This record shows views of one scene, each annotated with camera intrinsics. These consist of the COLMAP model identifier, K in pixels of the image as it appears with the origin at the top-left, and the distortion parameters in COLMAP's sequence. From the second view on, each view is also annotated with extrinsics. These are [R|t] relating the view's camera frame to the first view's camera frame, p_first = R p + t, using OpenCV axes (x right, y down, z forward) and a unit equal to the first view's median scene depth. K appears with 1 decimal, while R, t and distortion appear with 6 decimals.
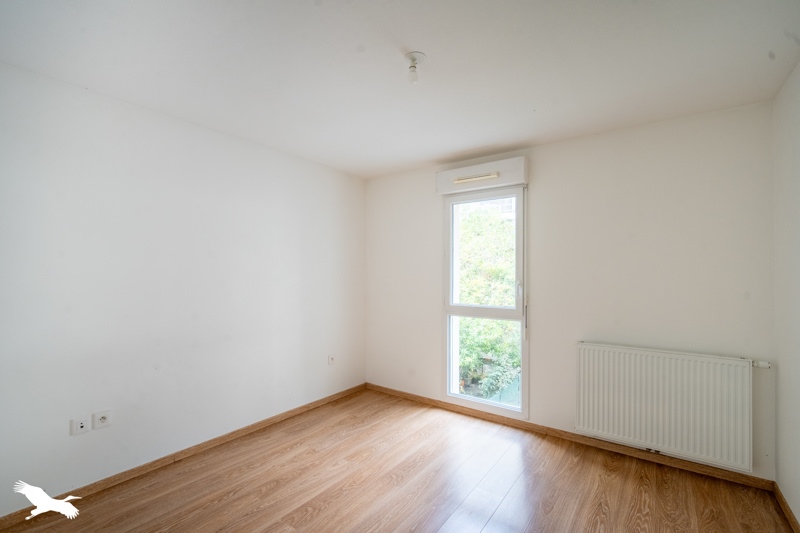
lens RADIAL K [[351.7, 0, 399.9], [0, 351.7, 272.9], [0, 0, 1]] dist [-0.004228, -0.000483]
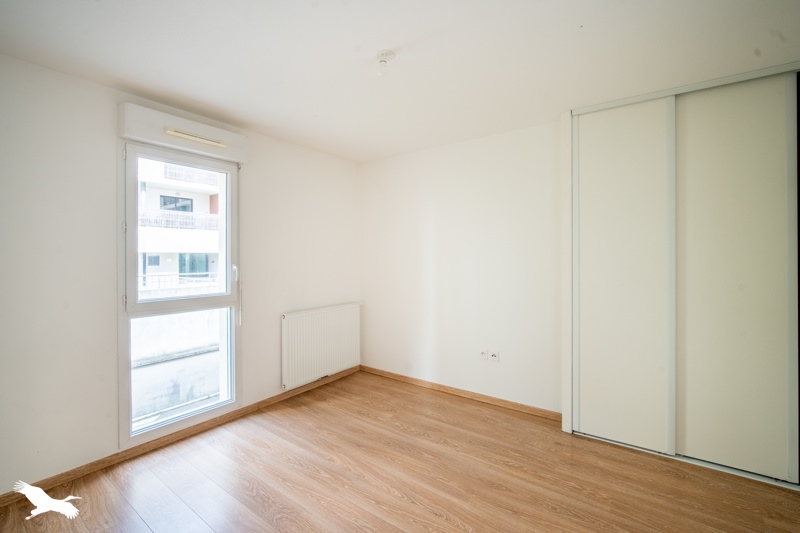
lens RADIAL K [[351.7, 0, 395.4], [0, 351.7, 252.1], [0, 0, 1]] dist [-0.004228, -0.000483]
pose [[0.021785, 0.007178, 0.999737, -0.598662], [0.002915, 0.999970, -0.007243, 0.000043], [-0.999758, 0.003072, 0.021764, 0.544018]]
